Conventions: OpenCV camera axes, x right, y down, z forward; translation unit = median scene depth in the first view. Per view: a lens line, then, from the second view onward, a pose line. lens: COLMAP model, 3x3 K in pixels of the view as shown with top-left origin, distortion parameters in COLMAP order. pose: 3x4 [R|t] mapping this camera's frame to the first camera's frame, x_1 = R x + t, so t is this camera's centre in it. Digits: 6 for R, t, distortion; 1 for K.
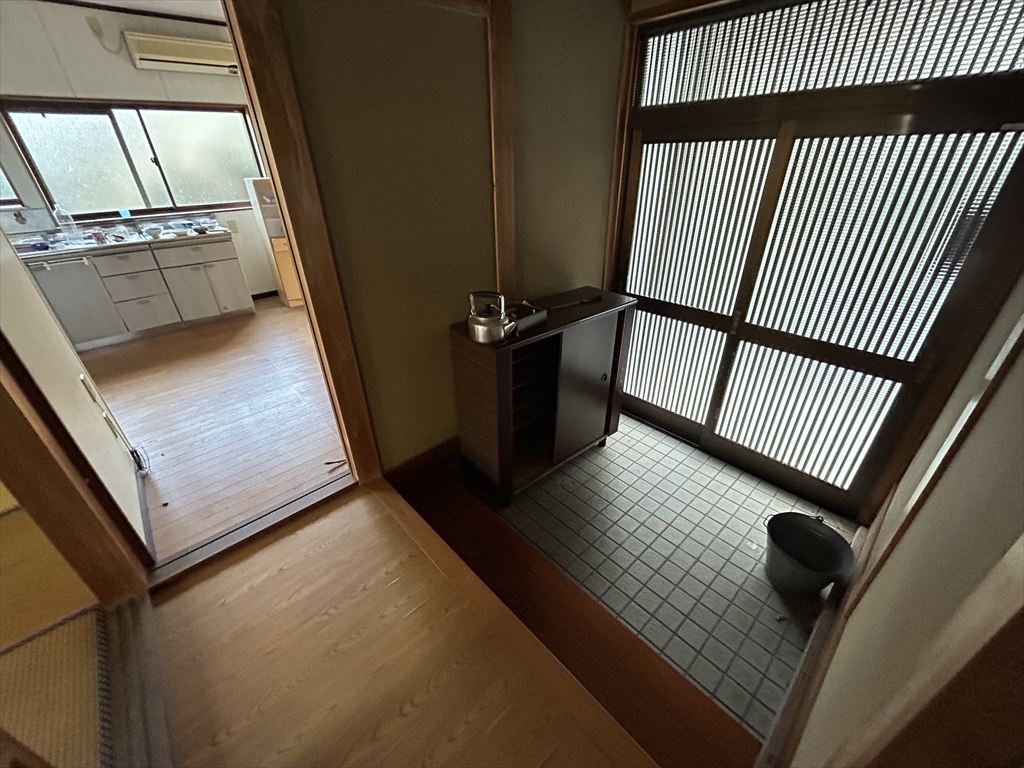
lens RADIAL K [[411.6, 0, 513.3], [0, 411.6, 381.2], [0, 0, 1]] dist [0.001542, -0.000024]
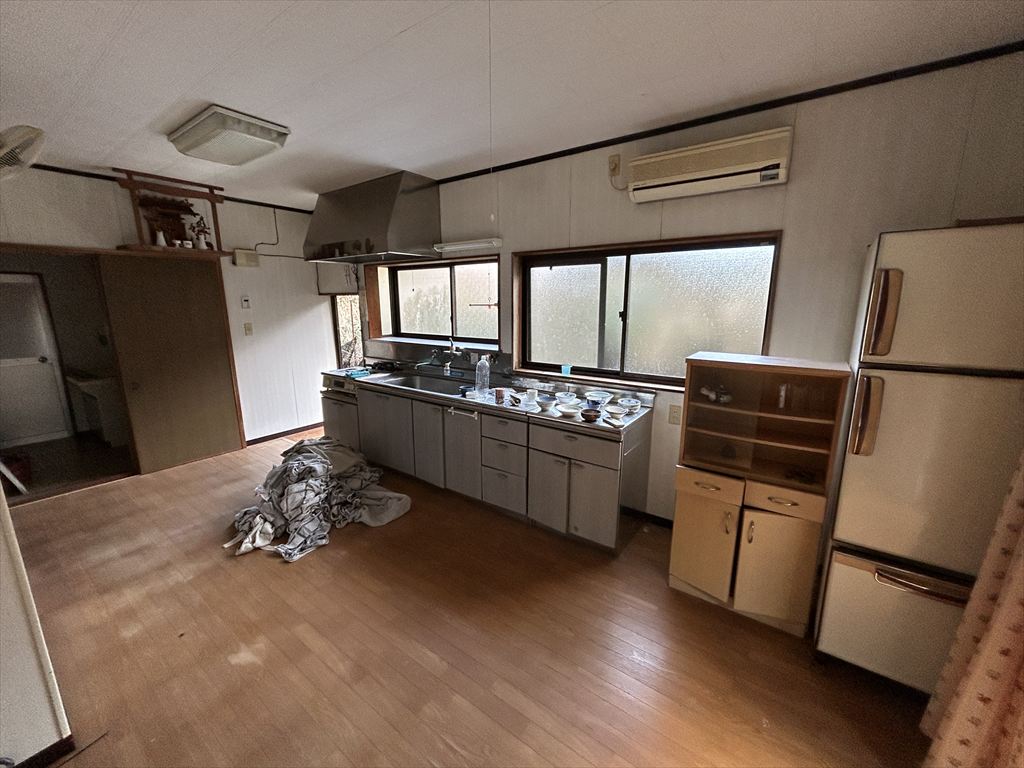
lens RADIAL K [[411.6, 0, 513.8], [0, 411.6, 382.8], [0, 0, 1]] dist [0.001542, -0.000024]
pose [[0.208006, 0.219080, -0.953277, -0.184683], [-0.478544, 0.872782, 0.096162, -0.424253], [0.853071, 0.436182, 0.286383, 0.705480]]
